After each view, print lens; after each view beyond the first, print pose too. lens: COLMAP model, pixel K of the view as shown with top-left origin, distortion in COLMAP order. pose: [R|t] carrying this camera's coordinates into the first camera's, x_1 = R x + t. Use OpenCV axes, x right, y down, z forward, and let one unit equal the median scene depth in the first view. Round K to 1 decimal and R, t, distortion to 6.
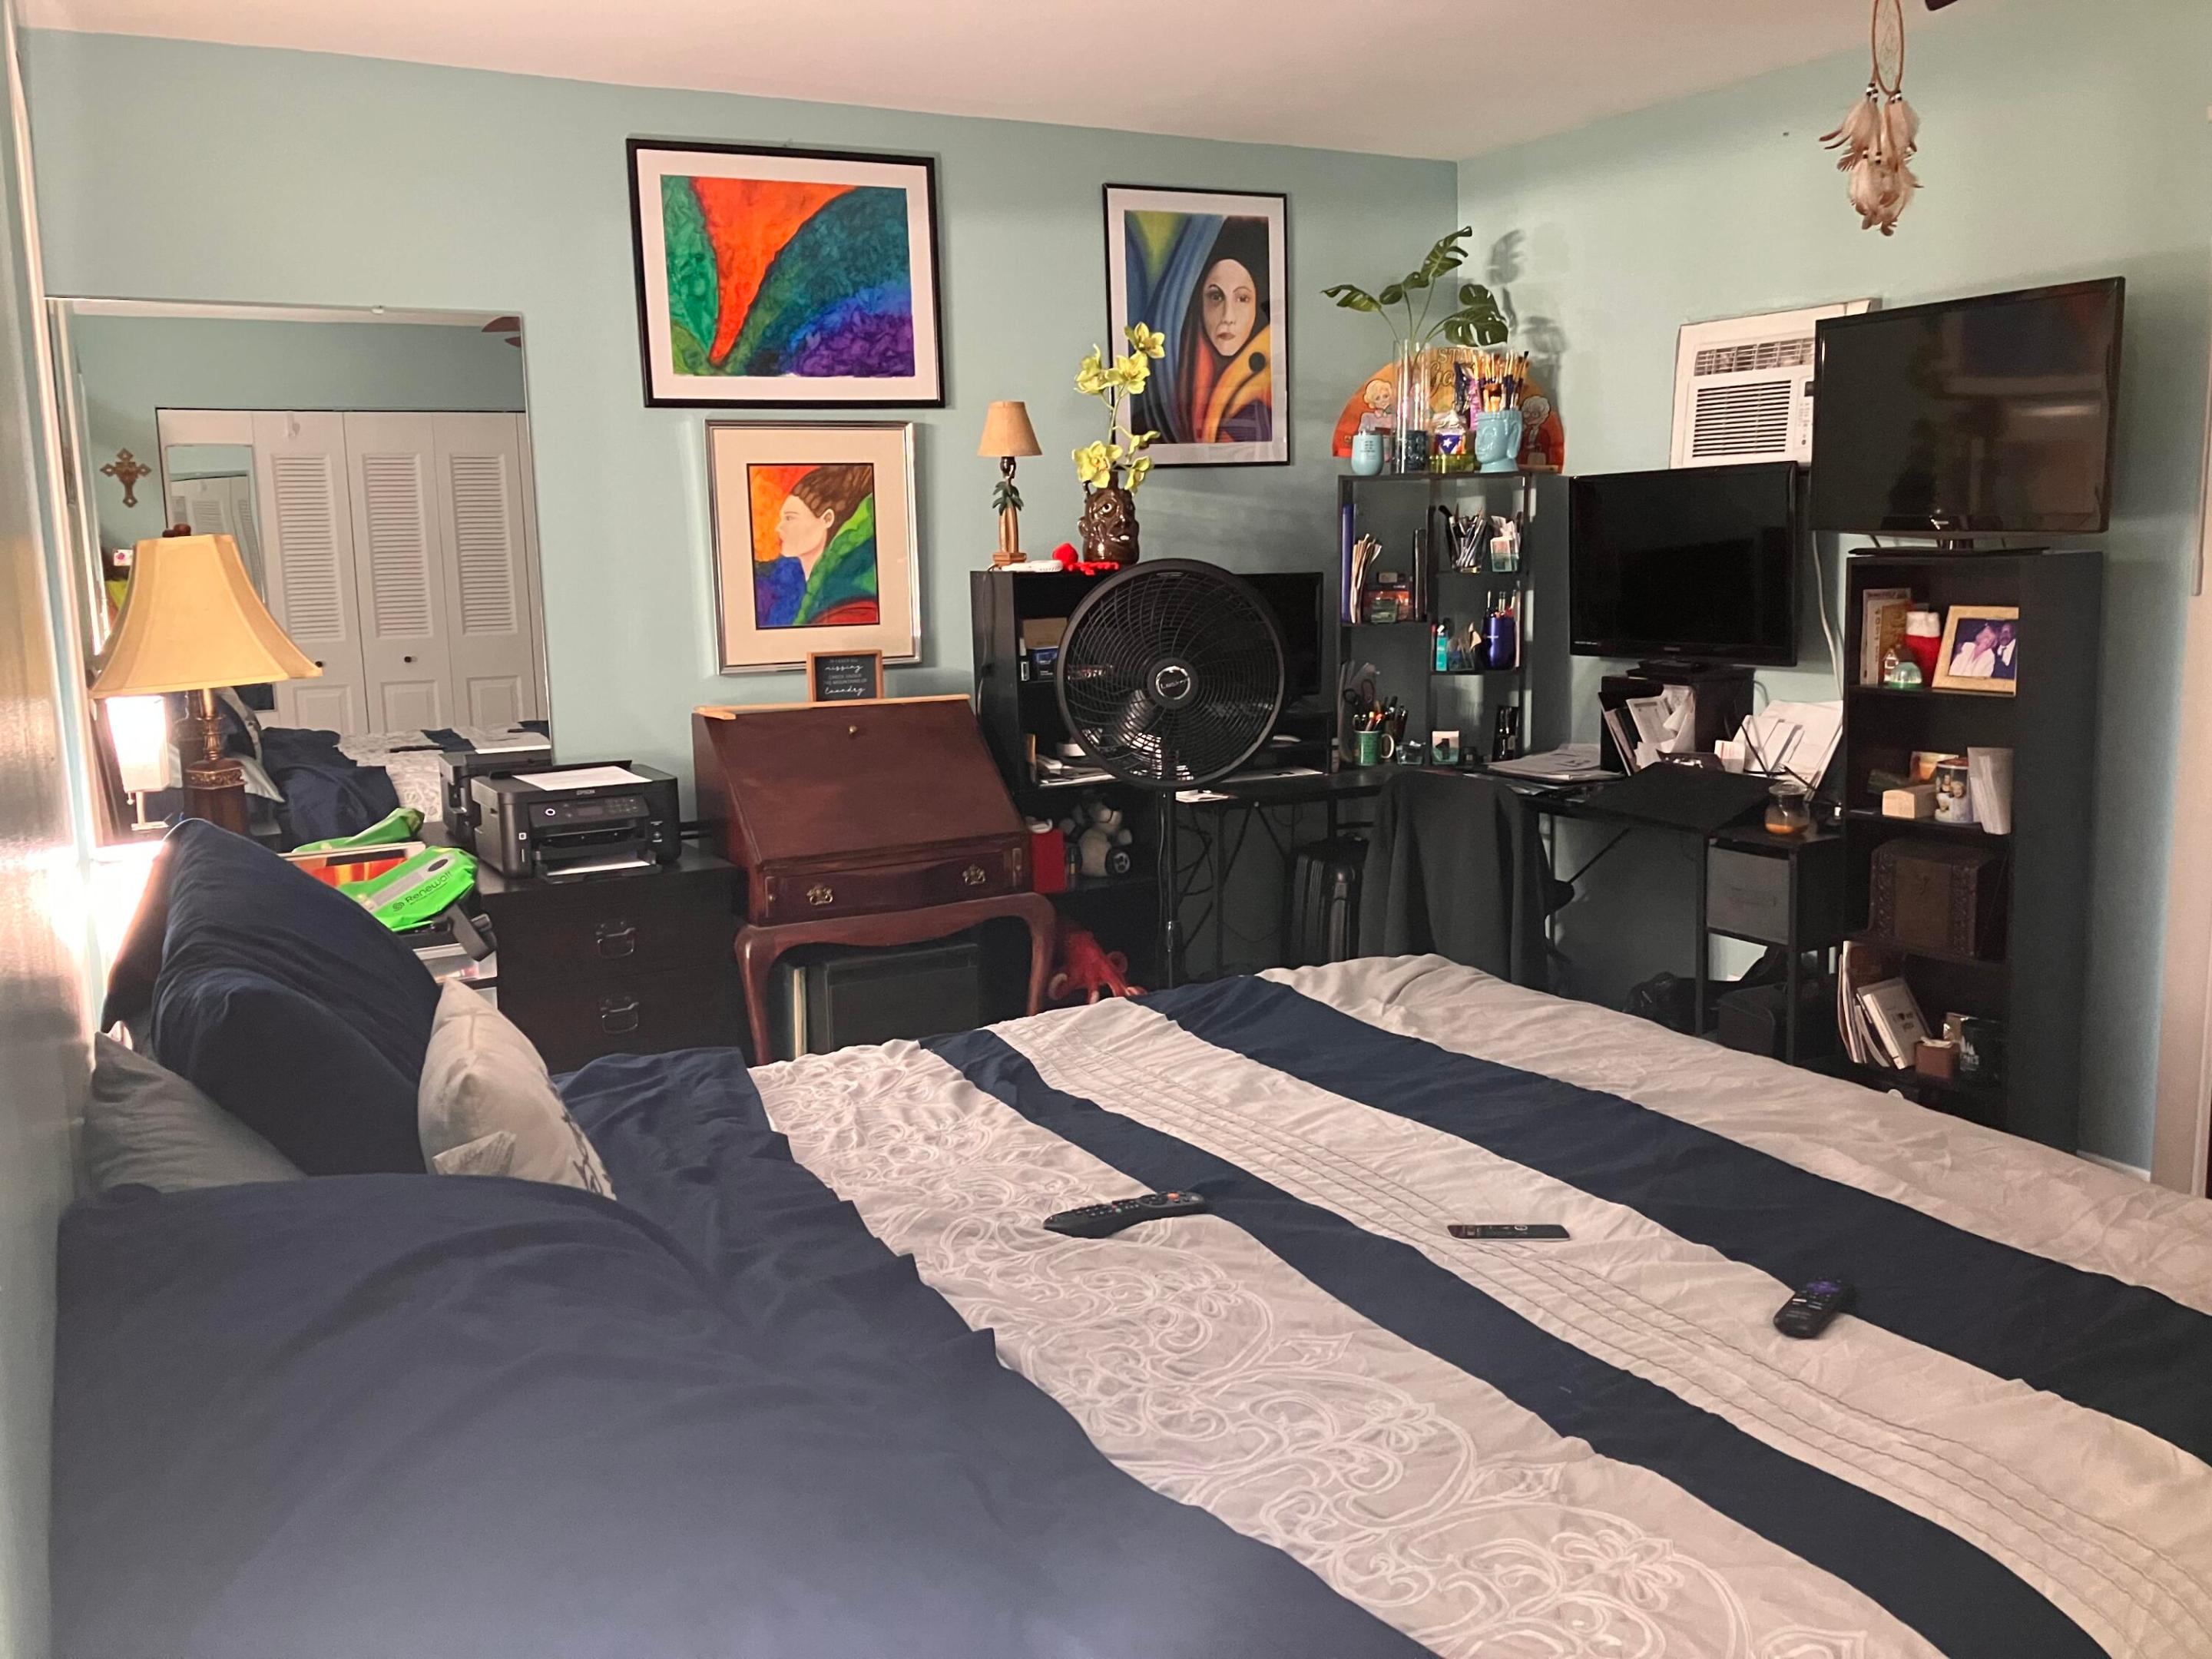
lens RADIAL K [[1861.2, 0, 1111.6], [0, 1861.2, 831.9], [0, 0, 1]] dist [0.004884, -0.015981]
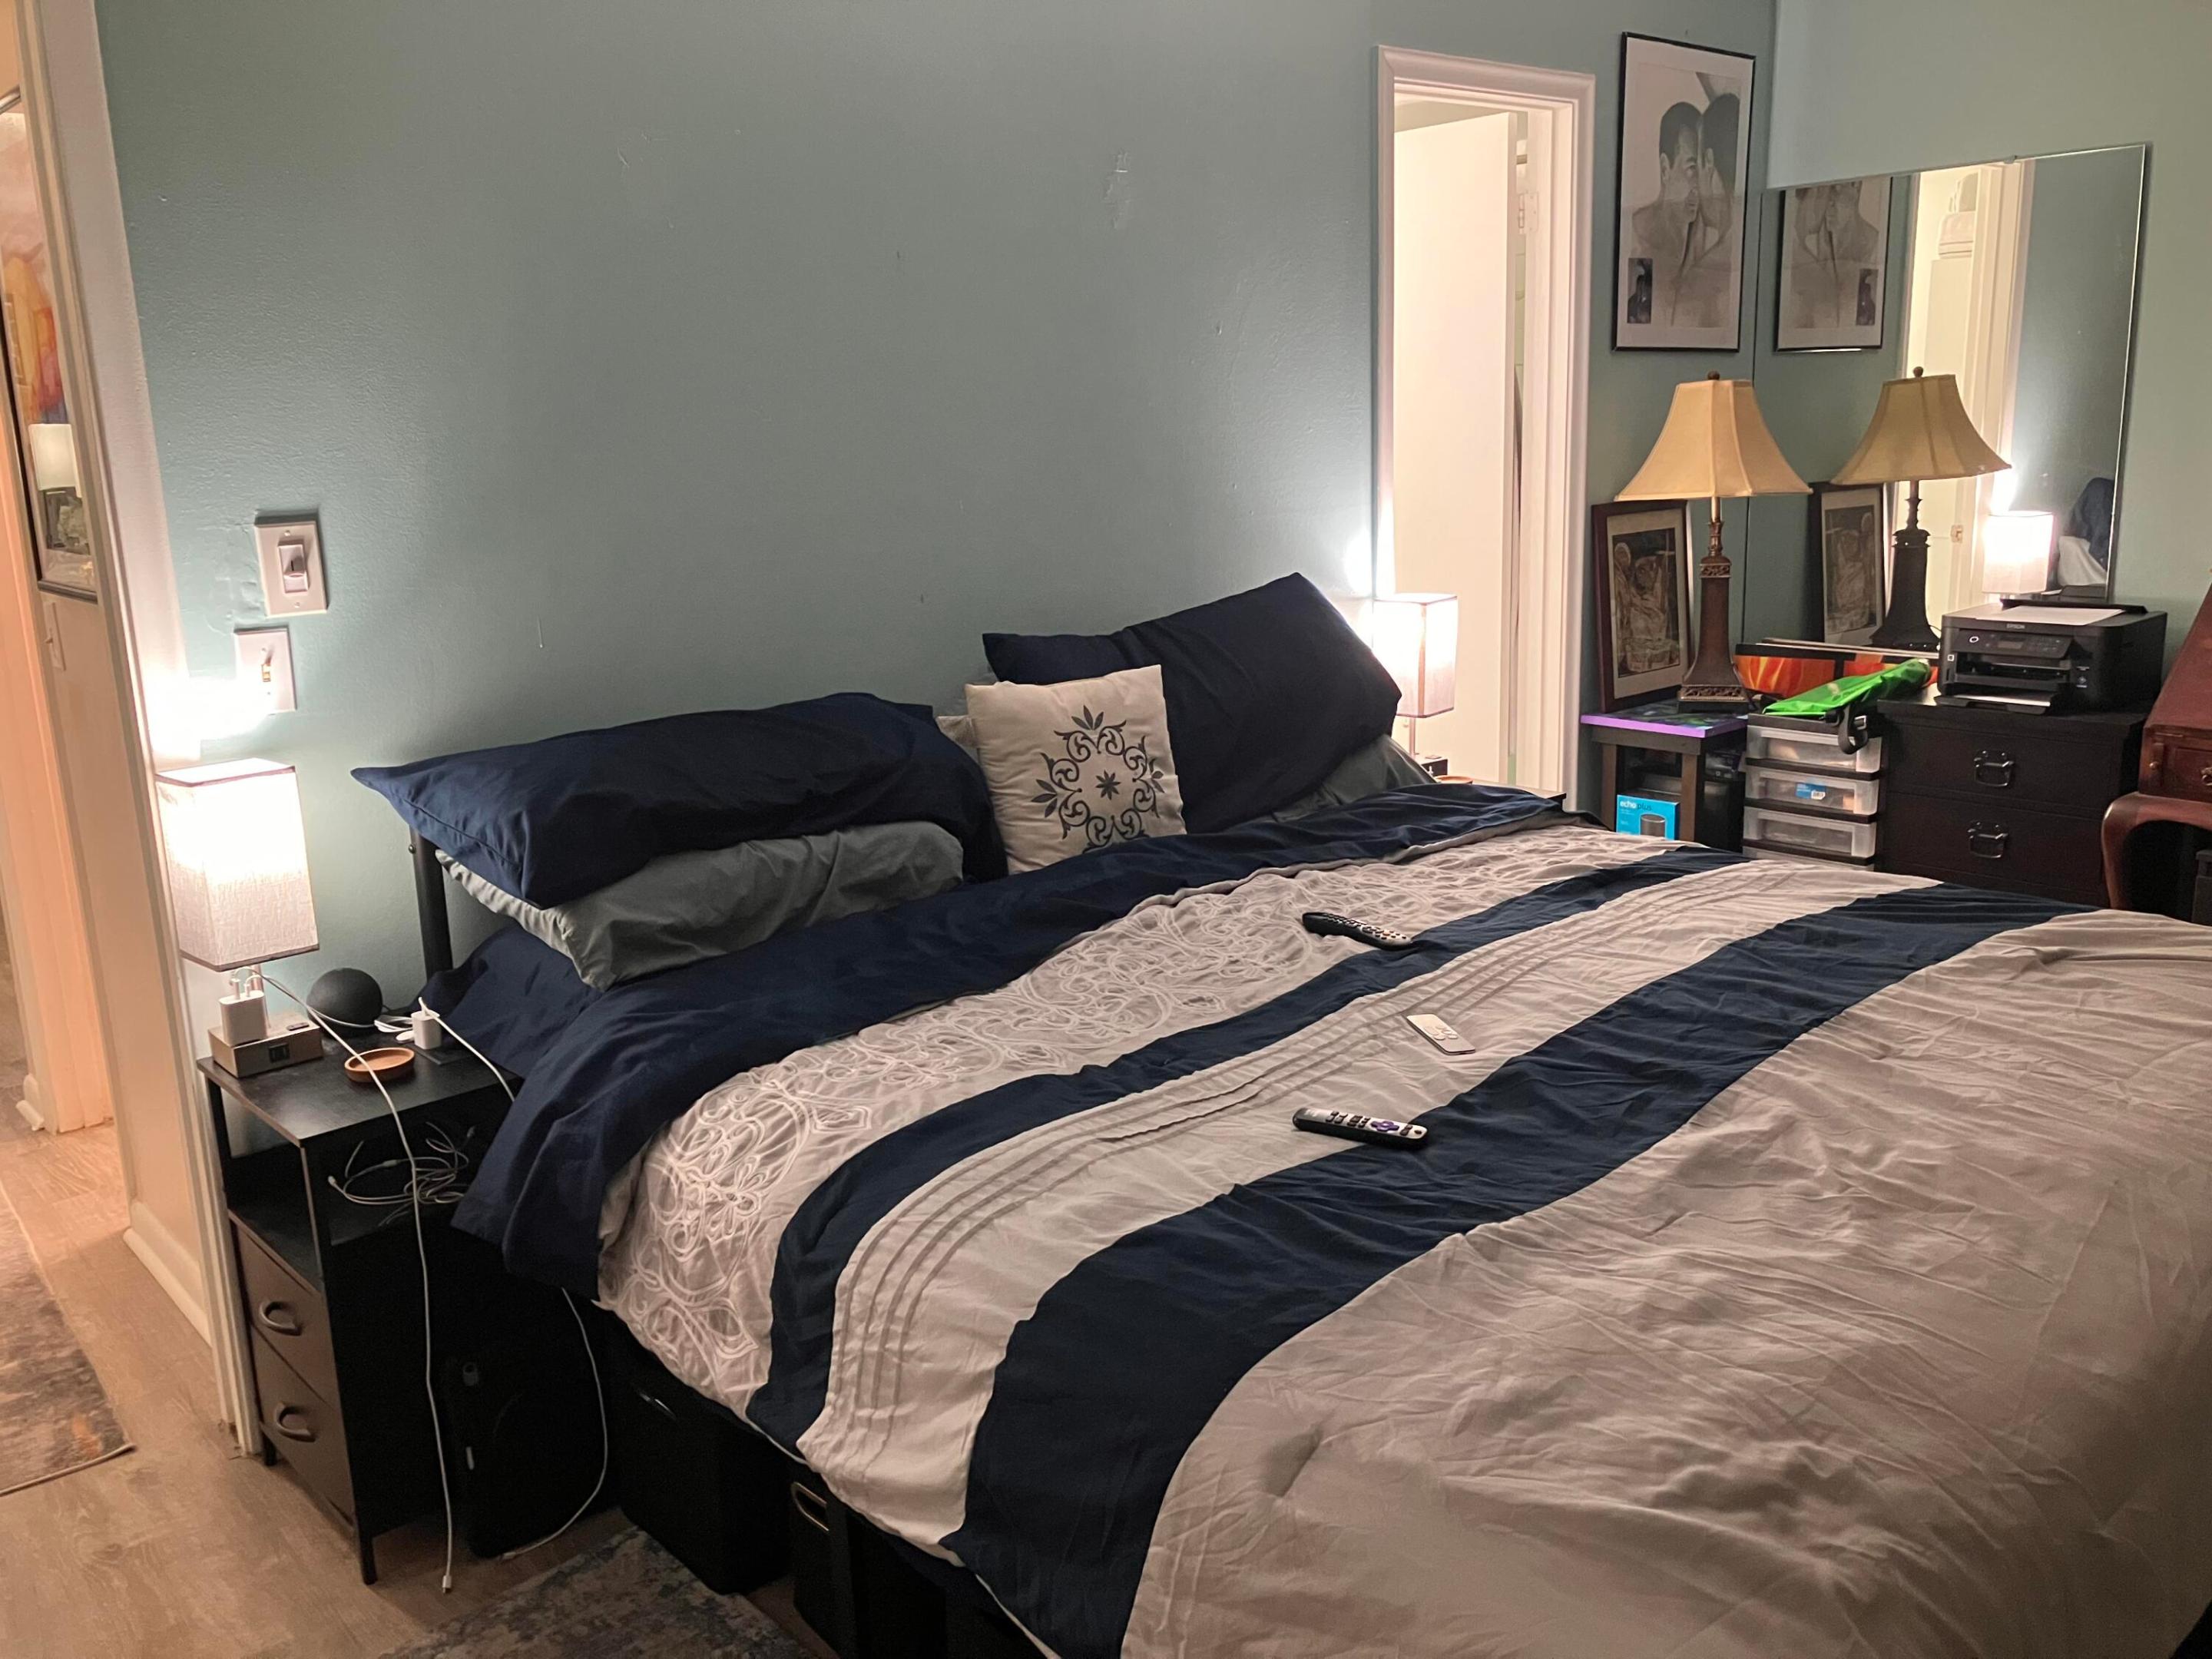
lens RADIAL K [[1861.2, 0, 1110.8], [0, 1861.2, 828.7], [0, 0, 1]] dist [0.004884, -0.015981]
pose [[0.182932, 0.227964, -0.956331, 1.035778], [-0.127225, 0.970055, 0.206899, -0.103769], [0.974859, 0.083821, 0.206457, 0.444809]]
